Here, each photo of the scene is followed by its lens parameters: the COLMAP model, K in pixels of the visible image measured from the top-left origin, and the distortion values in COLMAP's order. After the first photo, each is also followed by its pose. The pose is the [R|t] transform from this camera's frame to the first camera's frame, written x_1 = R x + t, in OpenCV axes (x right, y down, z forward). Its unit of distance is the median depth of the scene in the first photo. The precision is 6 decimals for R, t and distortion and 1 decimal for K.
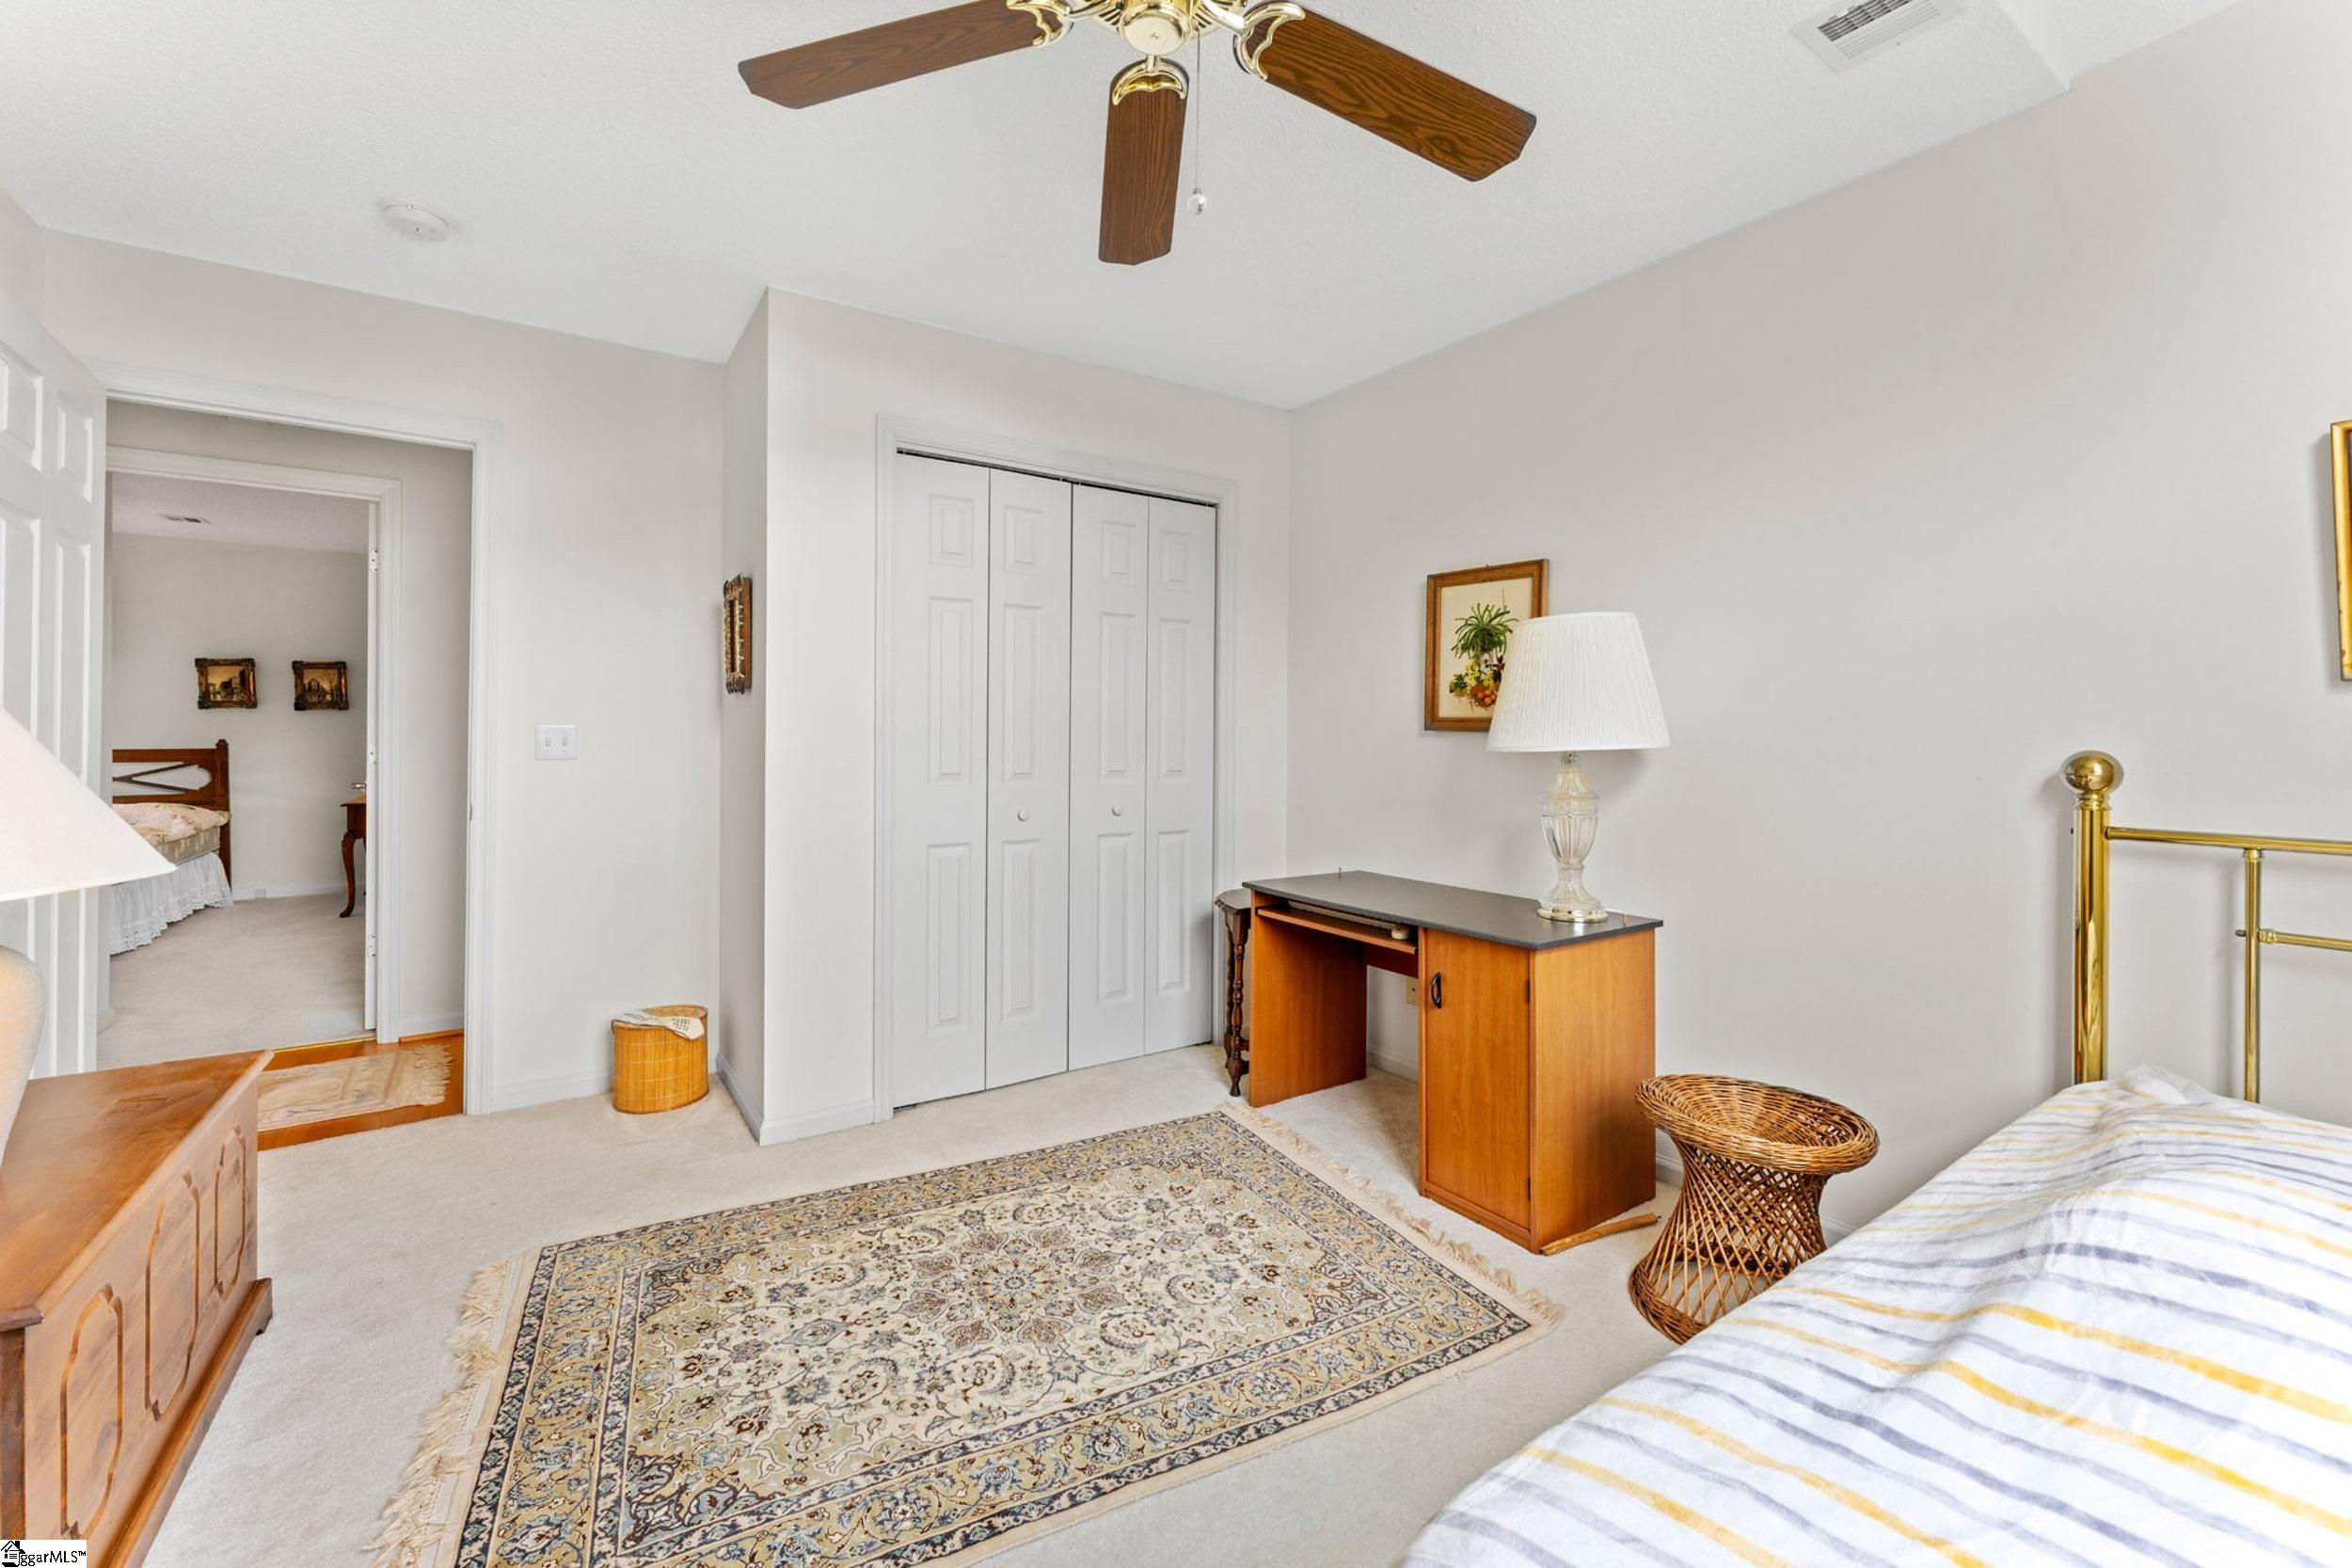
lens RADIAL K [[948.7, 0, 1156.2], [0, 948.7, 735.7], [0, 0, 1]] dist [-0.003487, 0.000369]
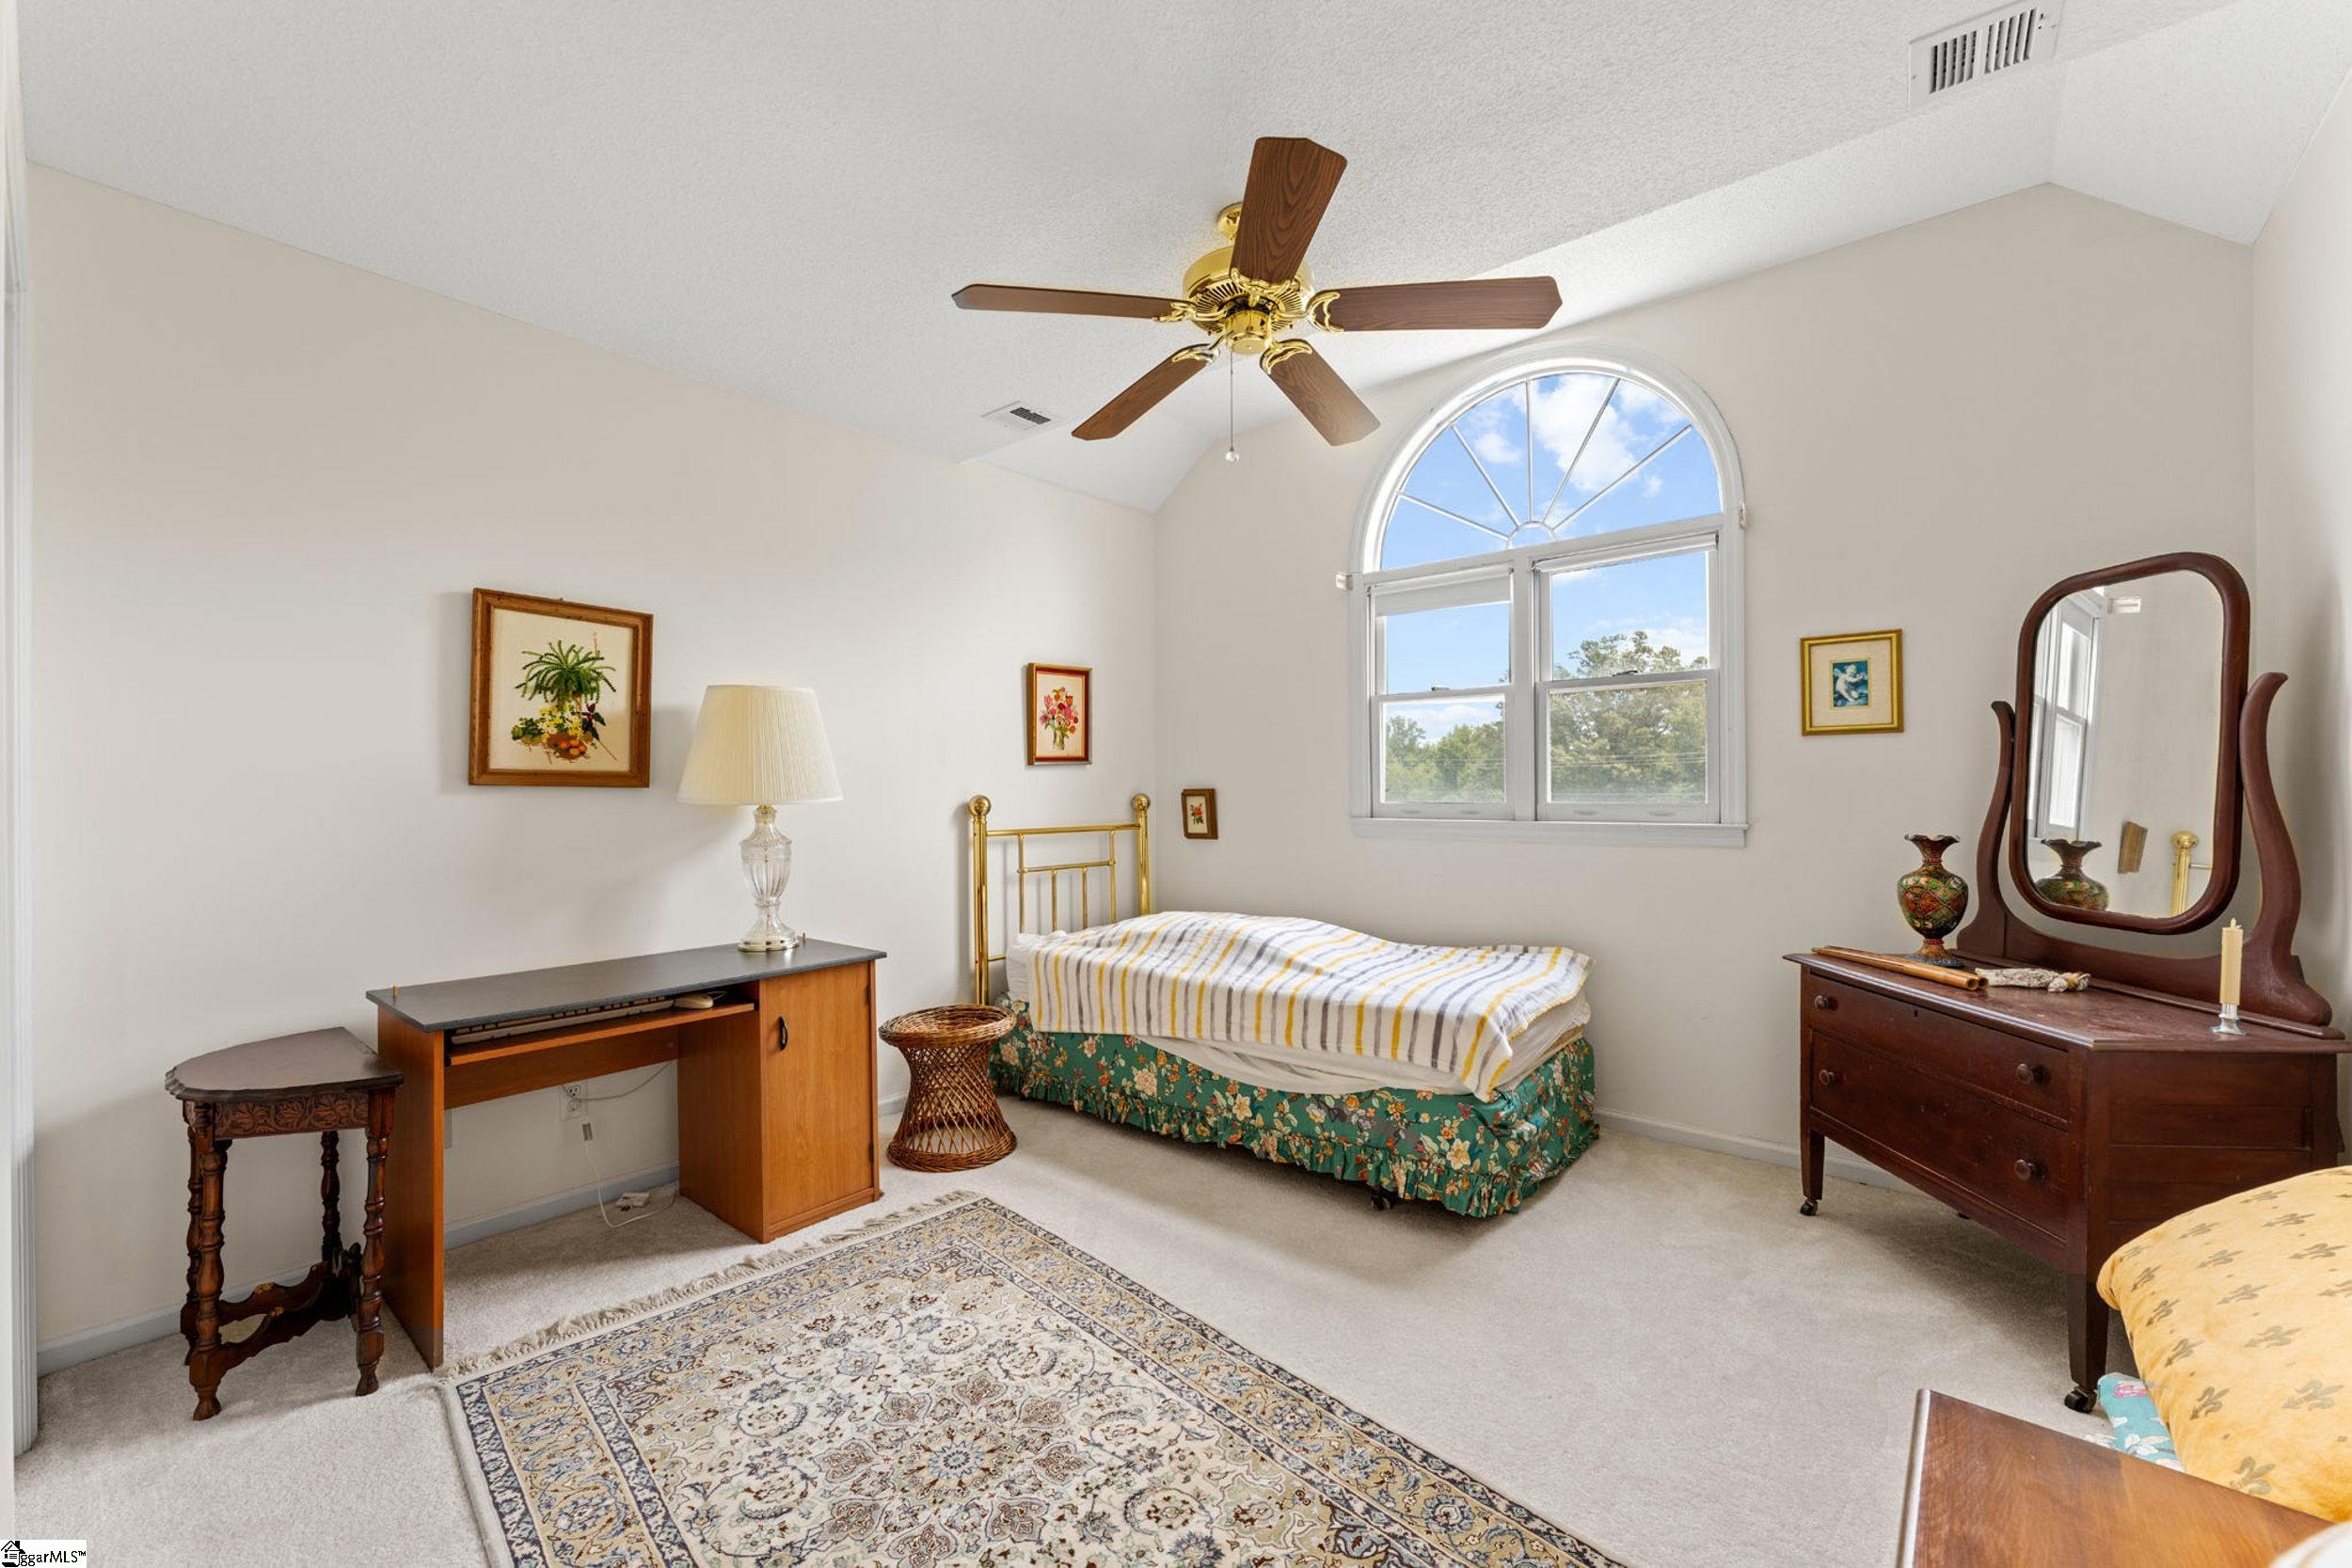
lens RADIAL K [[948.7, 0, 1174.5], [0, 948.7, 782.2], [0, 0, 1]] dist [-0.003487, 0.000369]
pose [[-0.289770, 0.001625, 0.957095, -0.903000], [0.002661, 0.999996, -0.000893, -0.008008], [-0.957092, 0.002288, -0.289774, 0.961835]]
